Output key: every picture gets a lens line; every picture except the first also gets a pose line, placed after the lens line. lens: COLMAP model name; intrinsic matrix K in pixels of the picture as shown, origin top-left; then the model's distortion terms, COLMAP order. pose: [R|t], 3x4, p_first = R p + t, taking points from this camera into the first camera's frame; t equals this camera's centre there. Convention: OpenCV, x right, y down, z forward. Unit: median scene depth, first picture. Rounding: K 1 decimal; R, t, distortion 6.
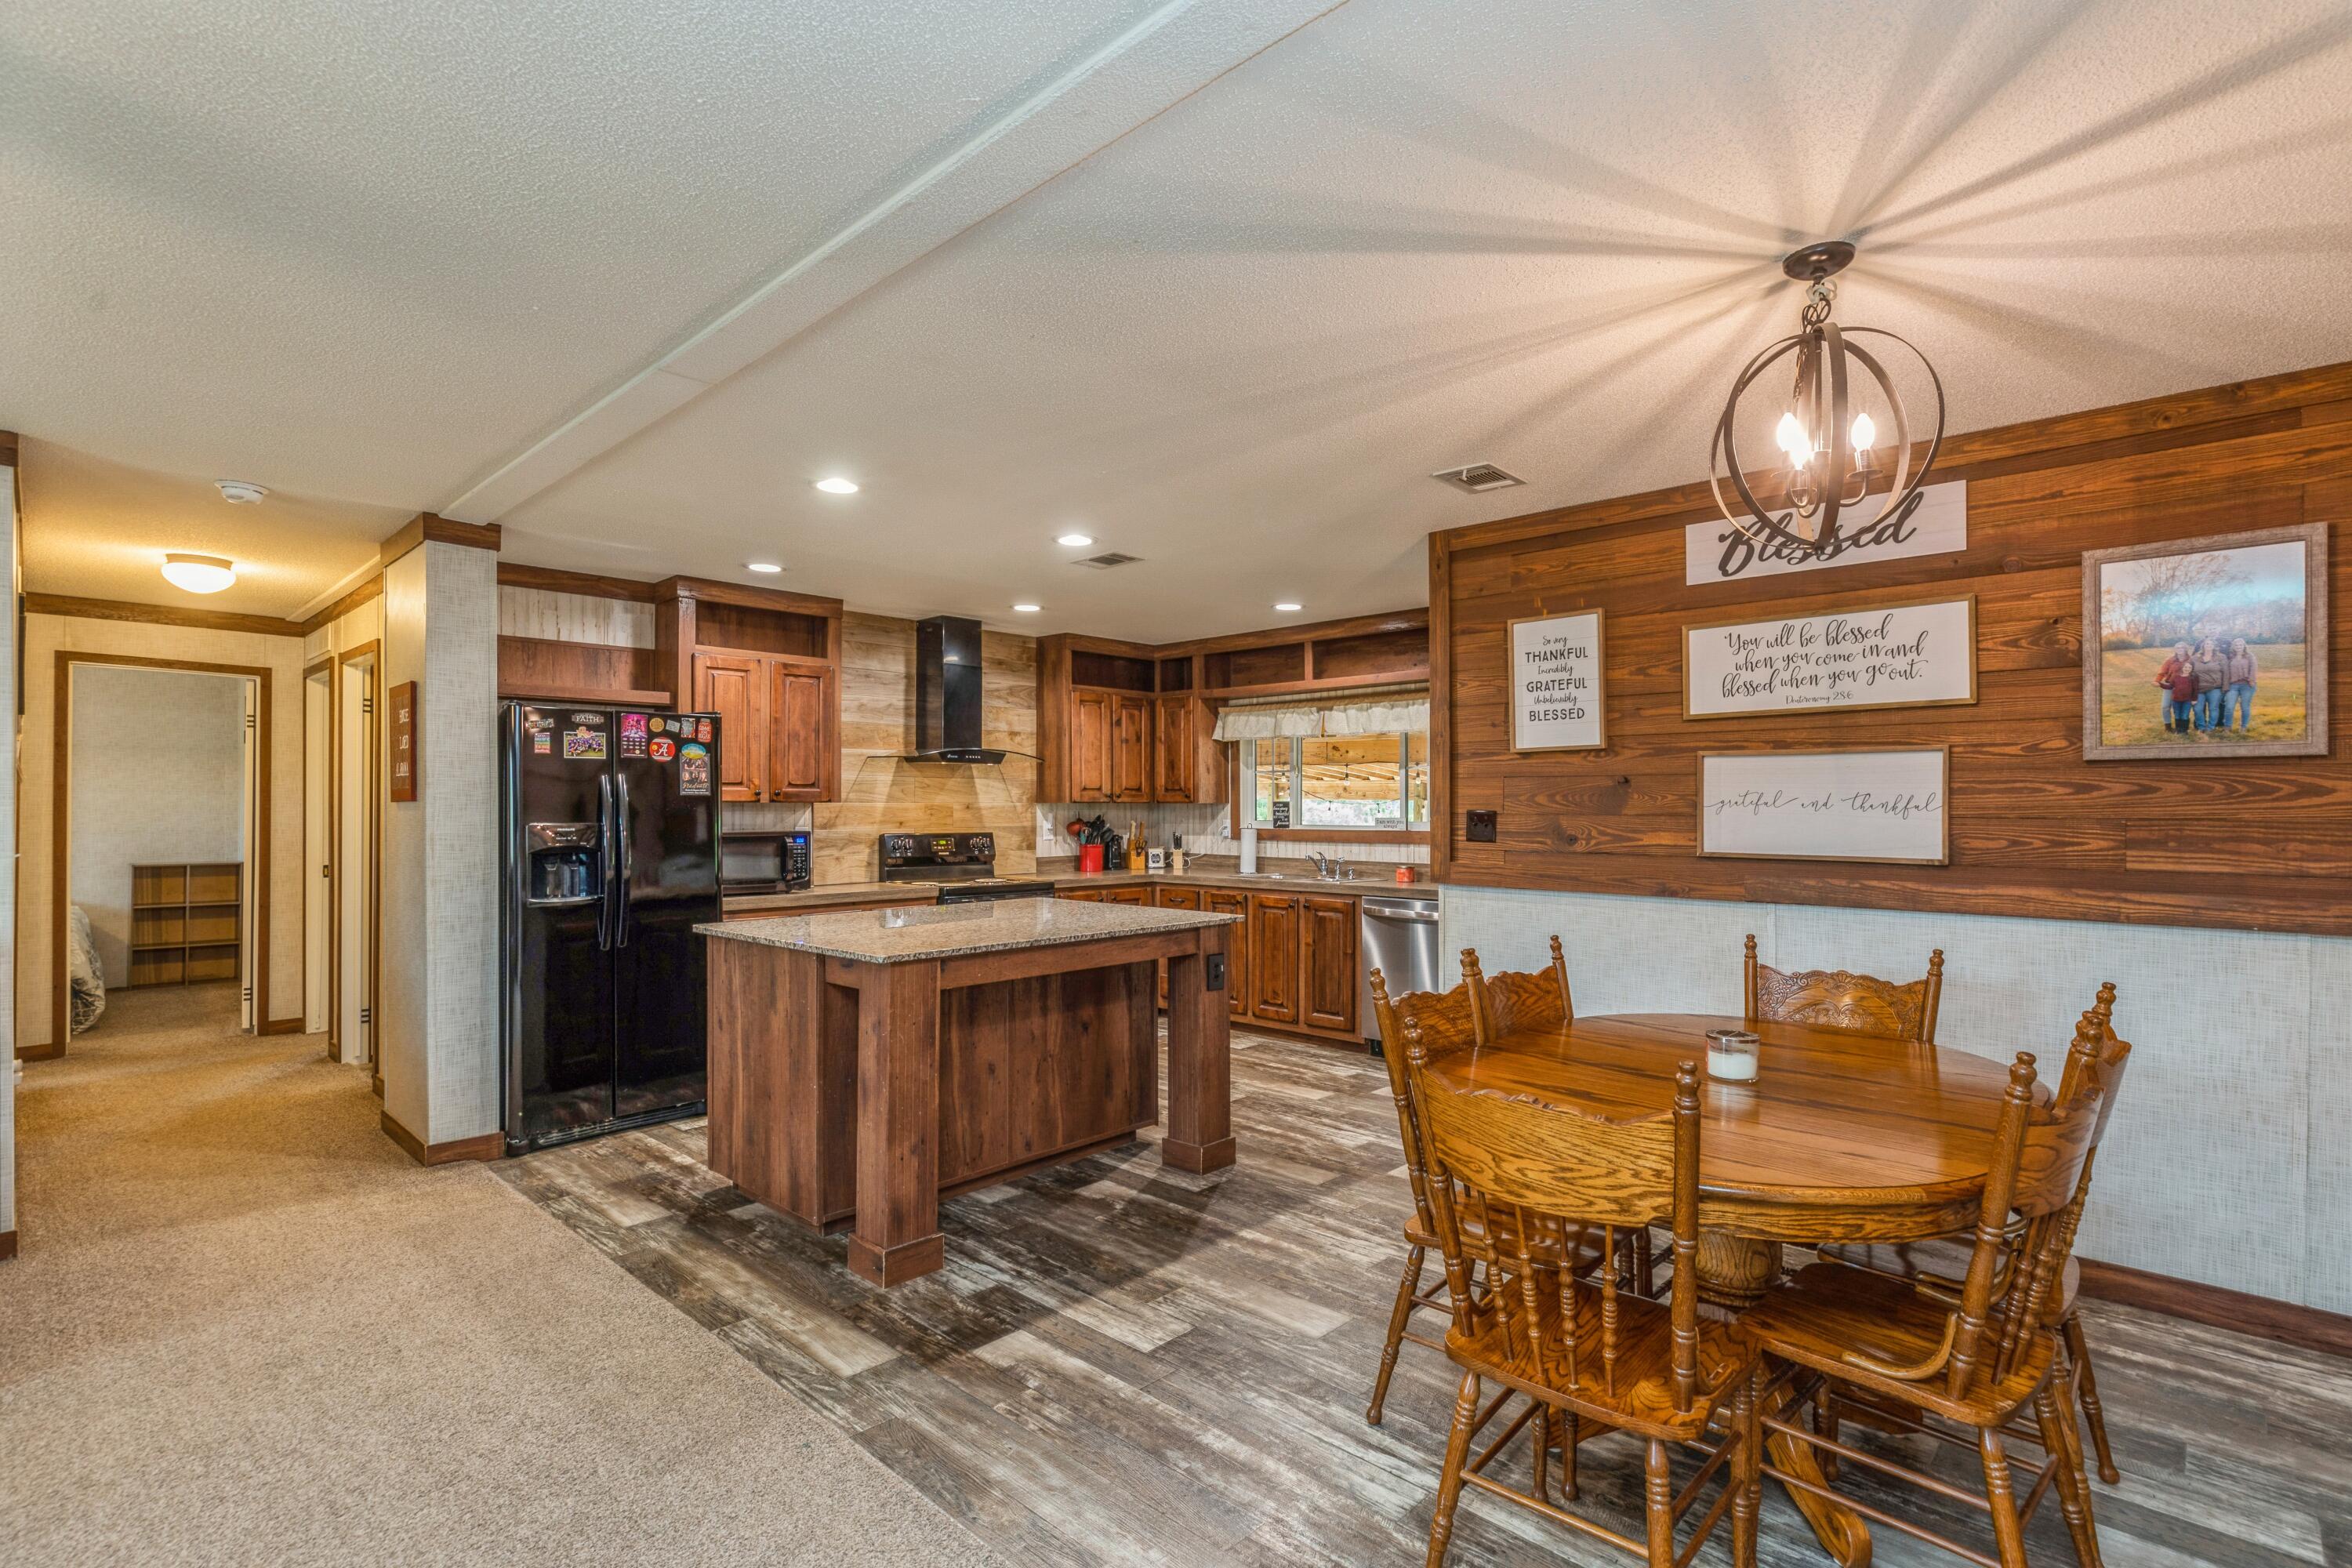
lens RADIAL K [[1098.1, 0, 1185.7], [0, 1098.1, 803.0], [0, 0, 1]] dist [-0.009666, -0.000240]
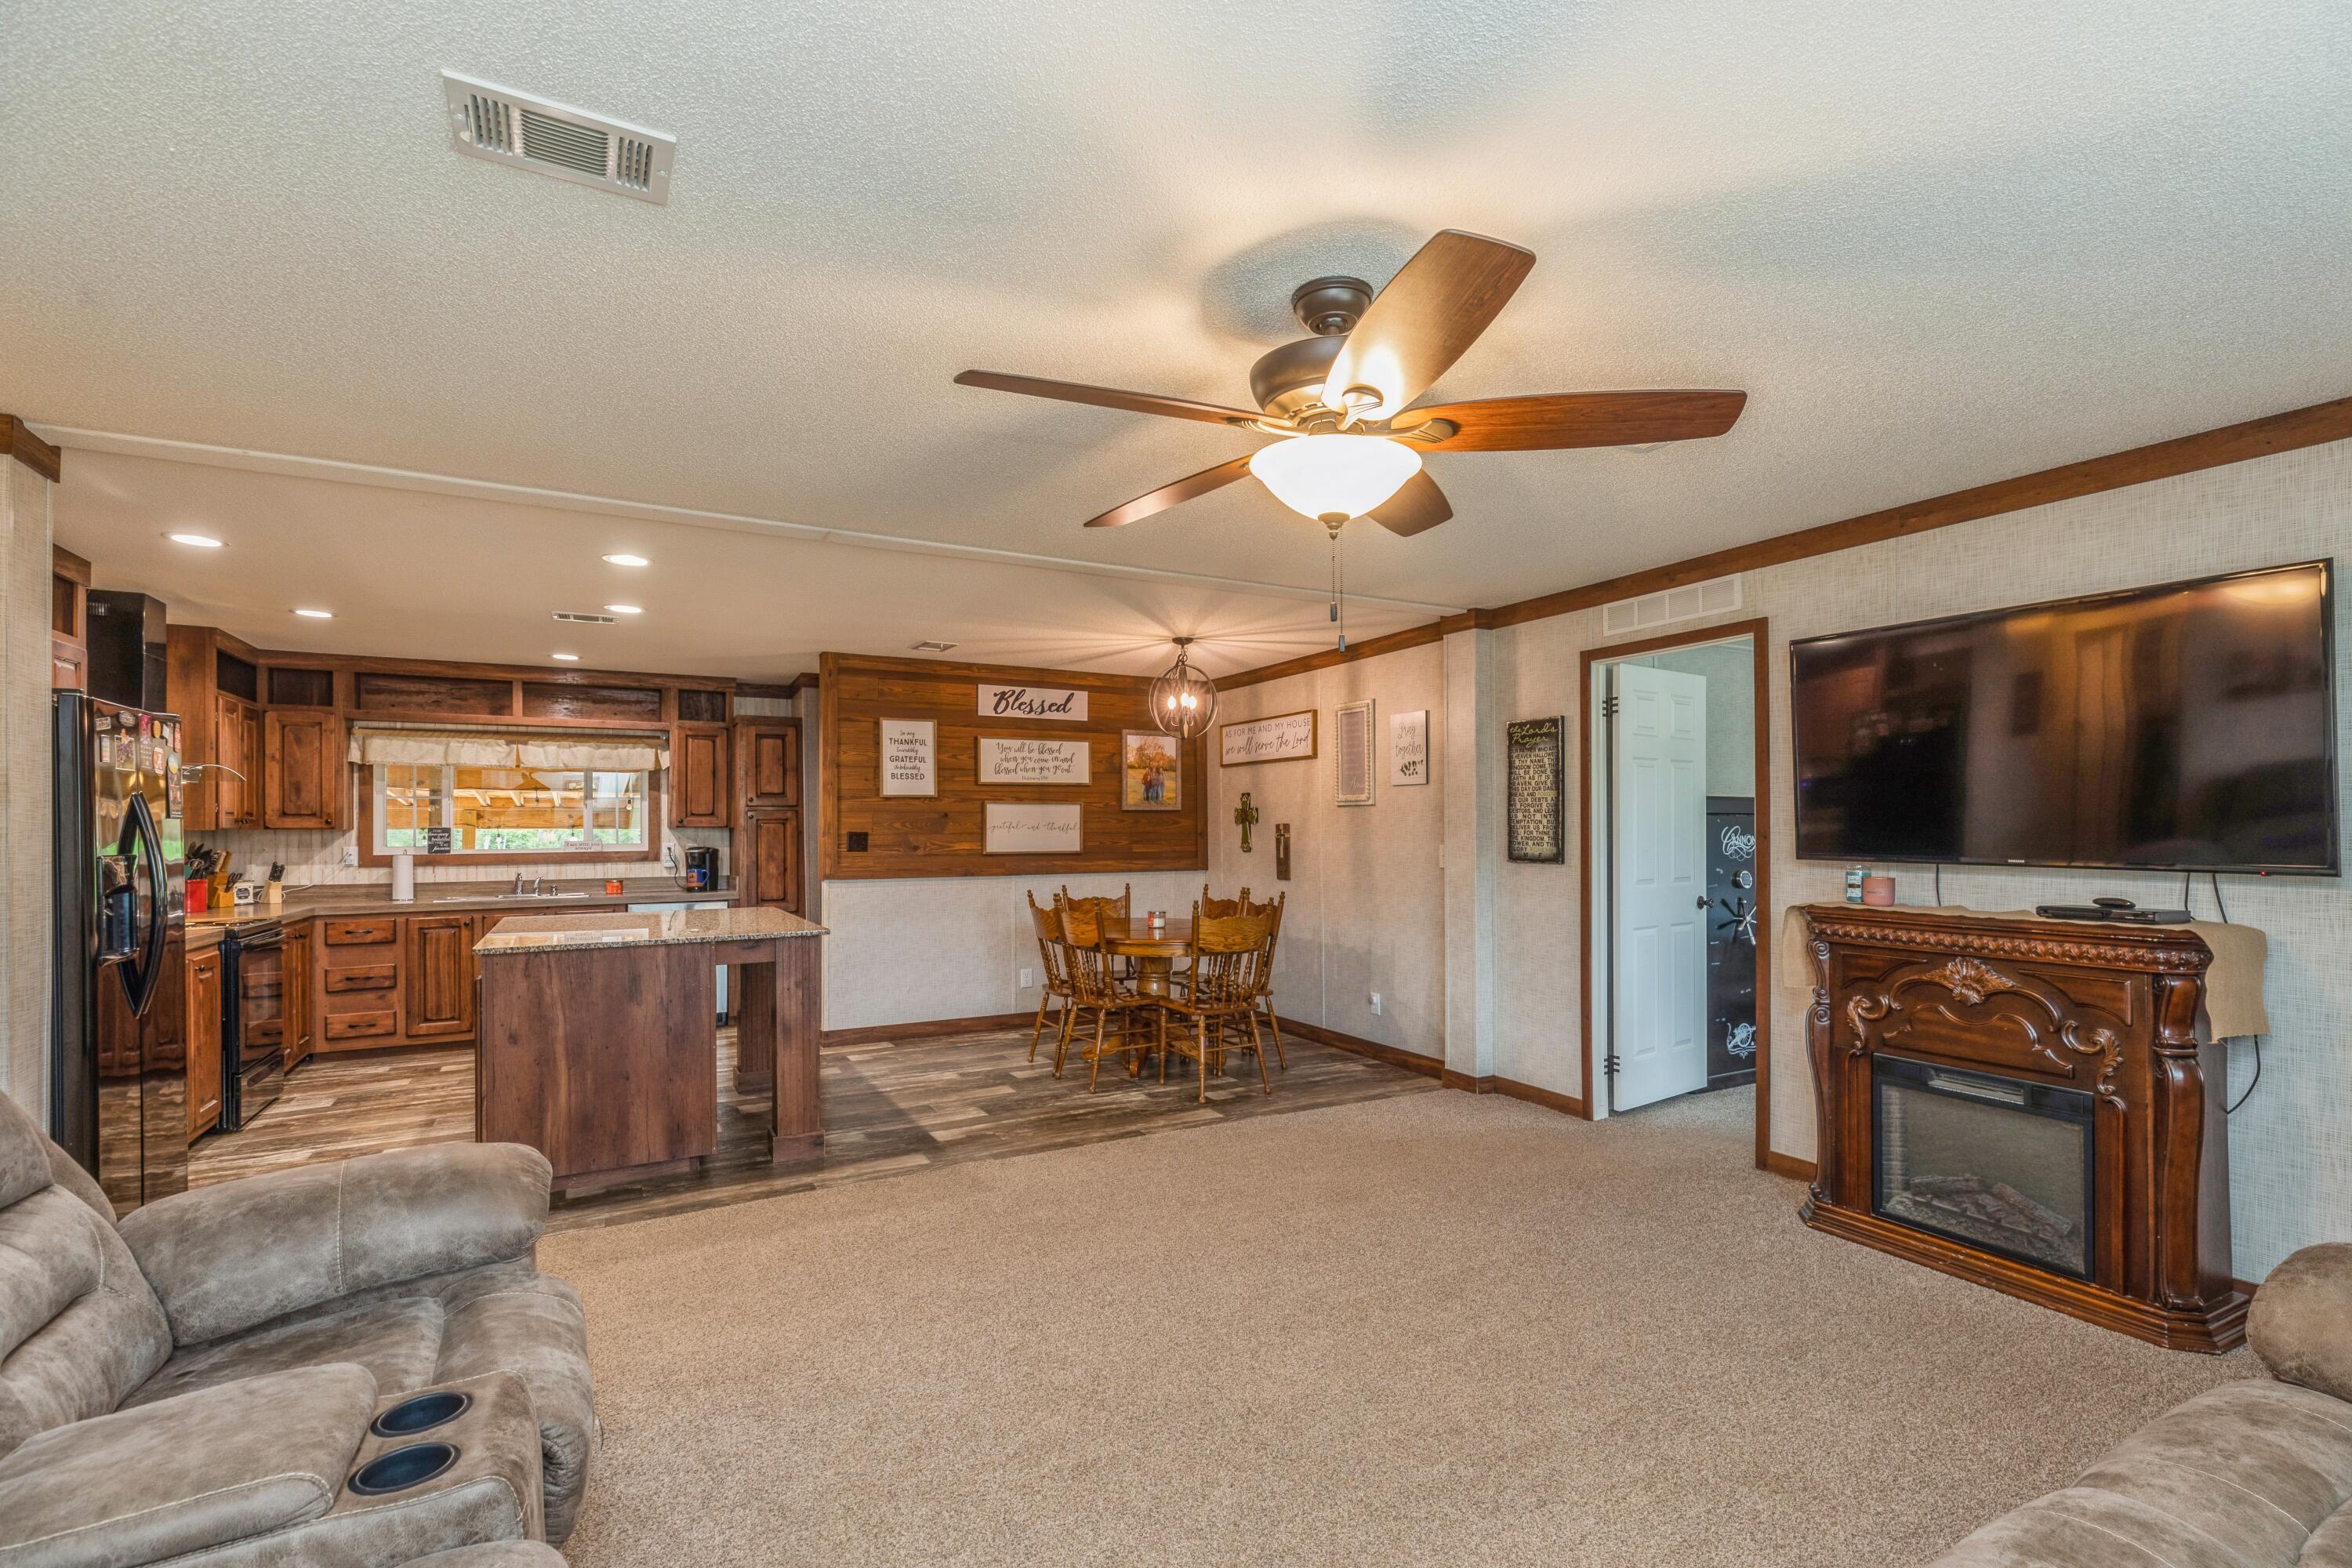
lens RADIAL K [[1071.0, 0, 1179.2], [0, 1071.0, 814.2], [0, 0, 1]] dist [0.017357, -0.000287]
pose [[0.310487, 0.009703, 0.950528, -1.065607], [0.002846, 0.999934, -0.011137, -0.000511], [-0.950573, 0.006163, 0.310439, 0.061857]]
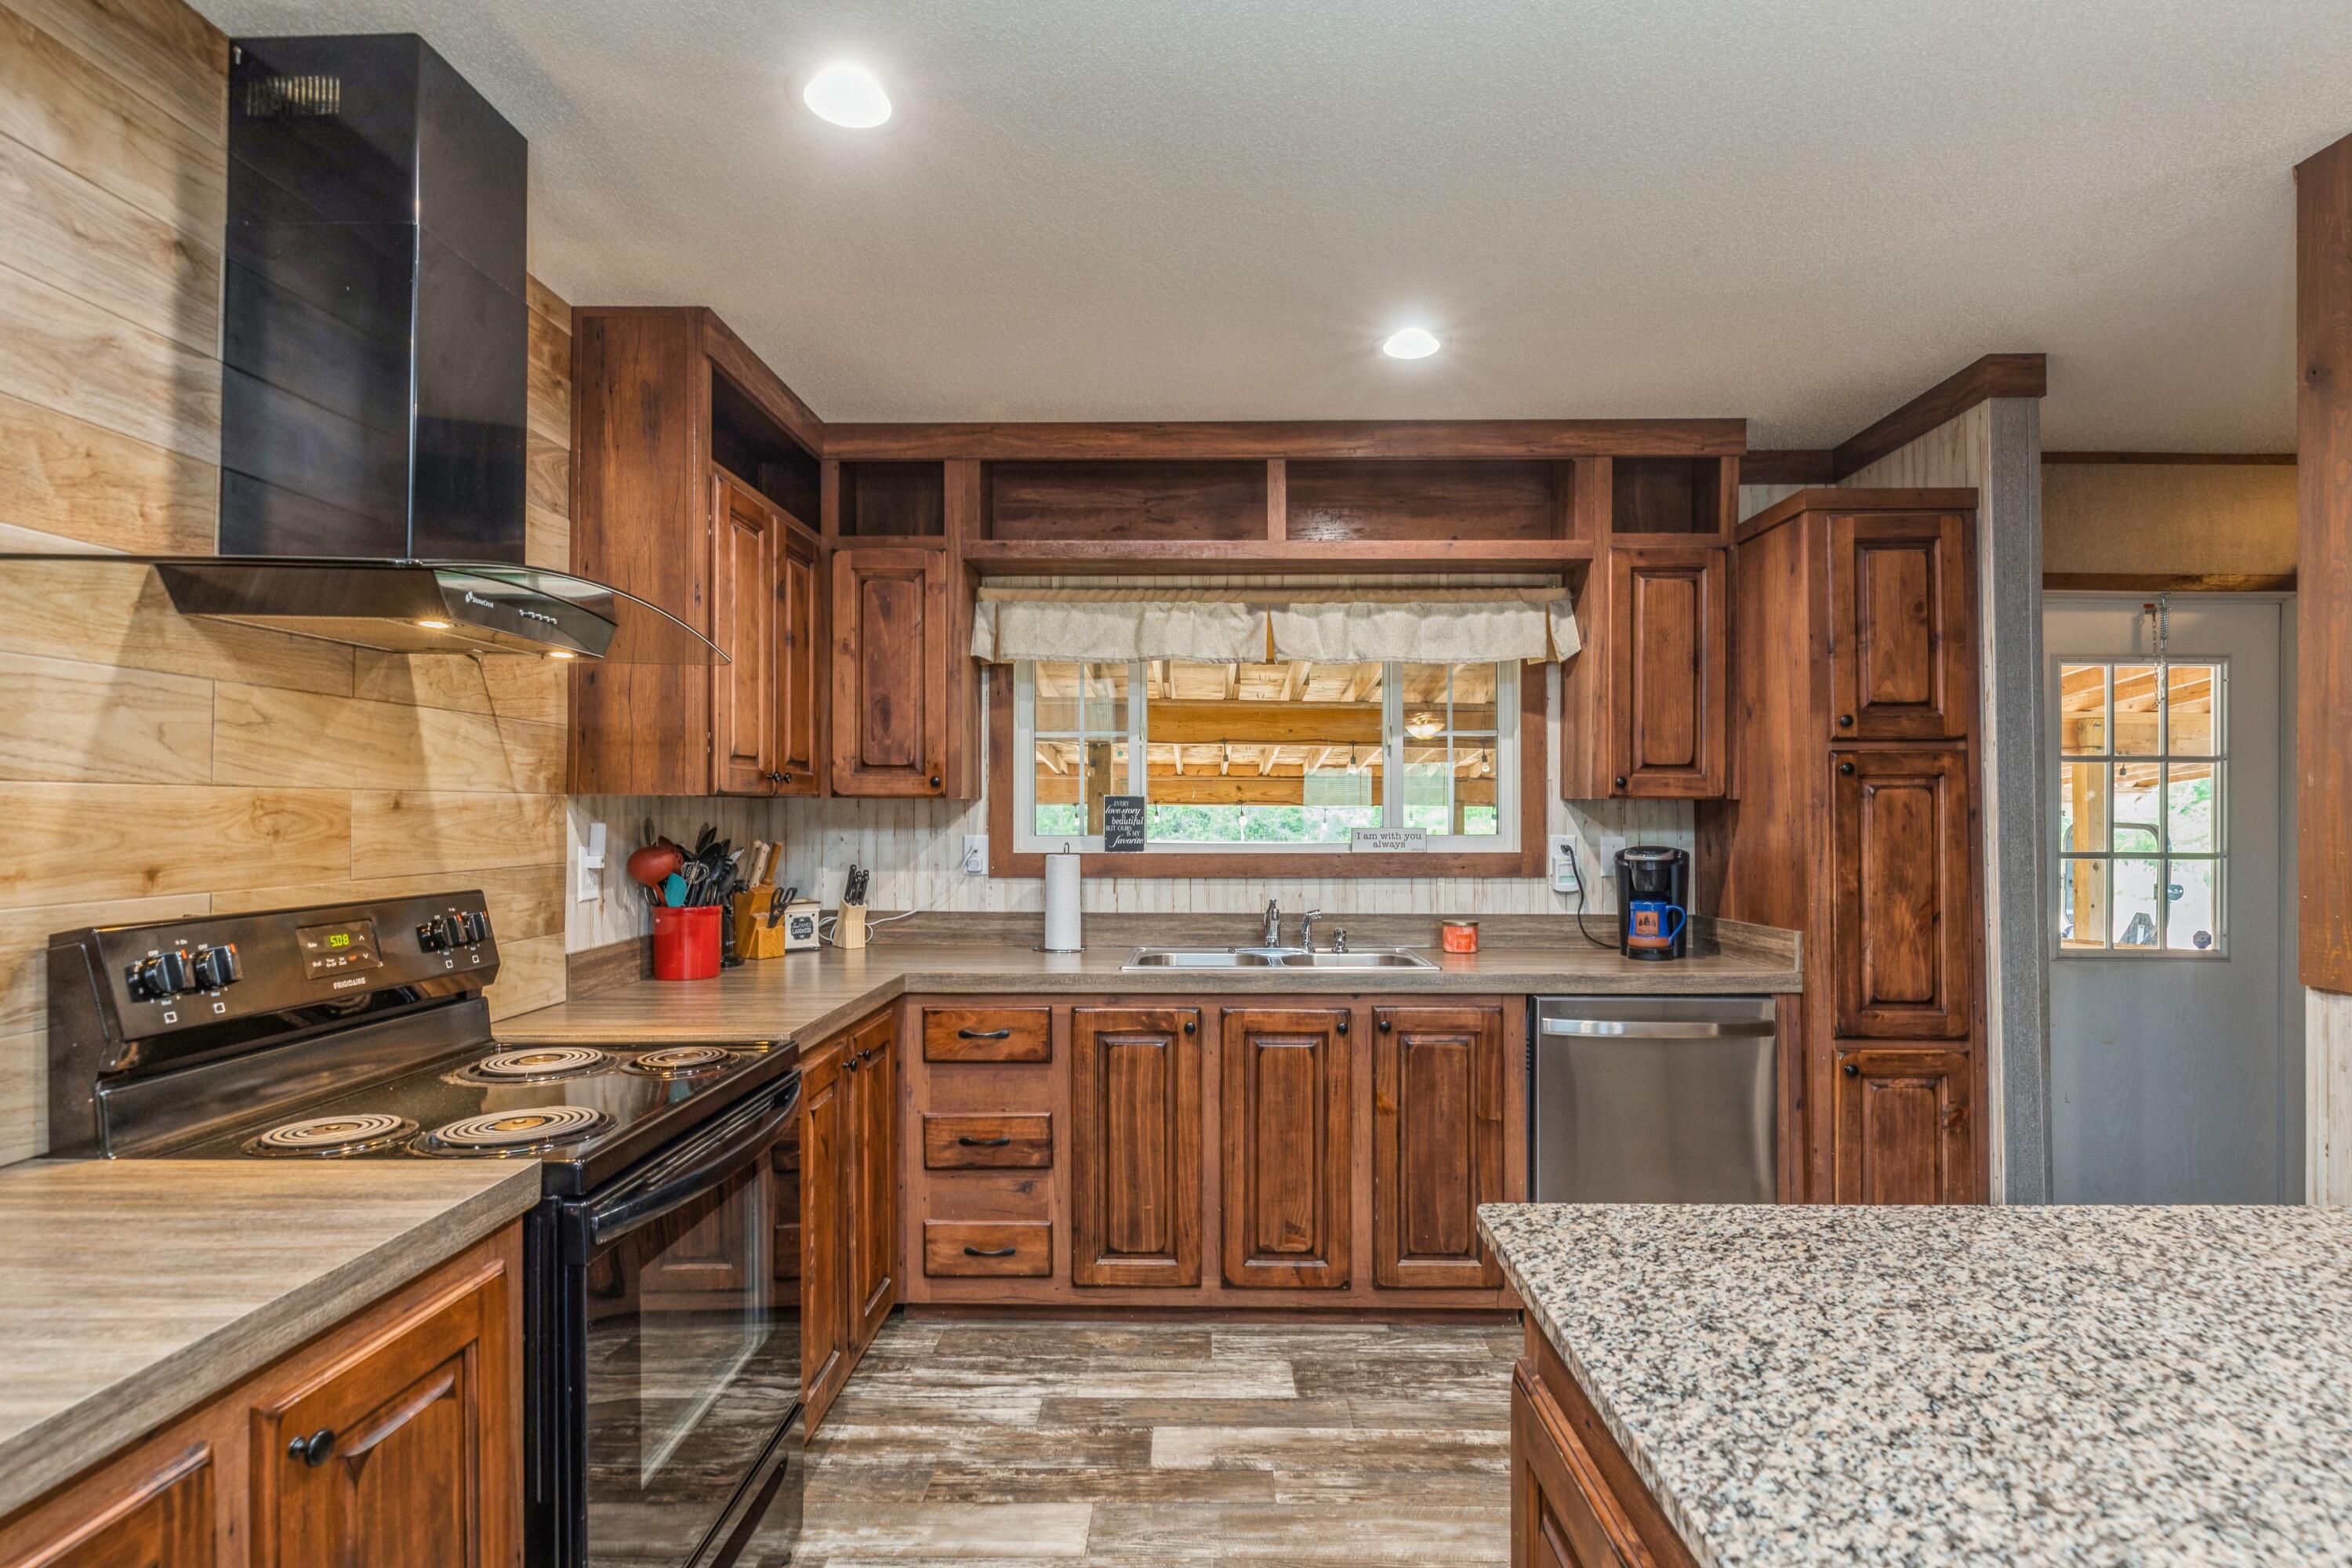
lens RADIAL K [[1187.4, 0, 1185.0], [0, 1187.4, 789.3], [0, 0, 1]] dist [0.027514, -0.000321]
pose [[0.735328, 0.012288, 0.677600, -0.401959], [-0.002858, 0.999883, -0.015031, 0.005923], [-0.677705, 0.009116, 0.735277, 0.982390]]
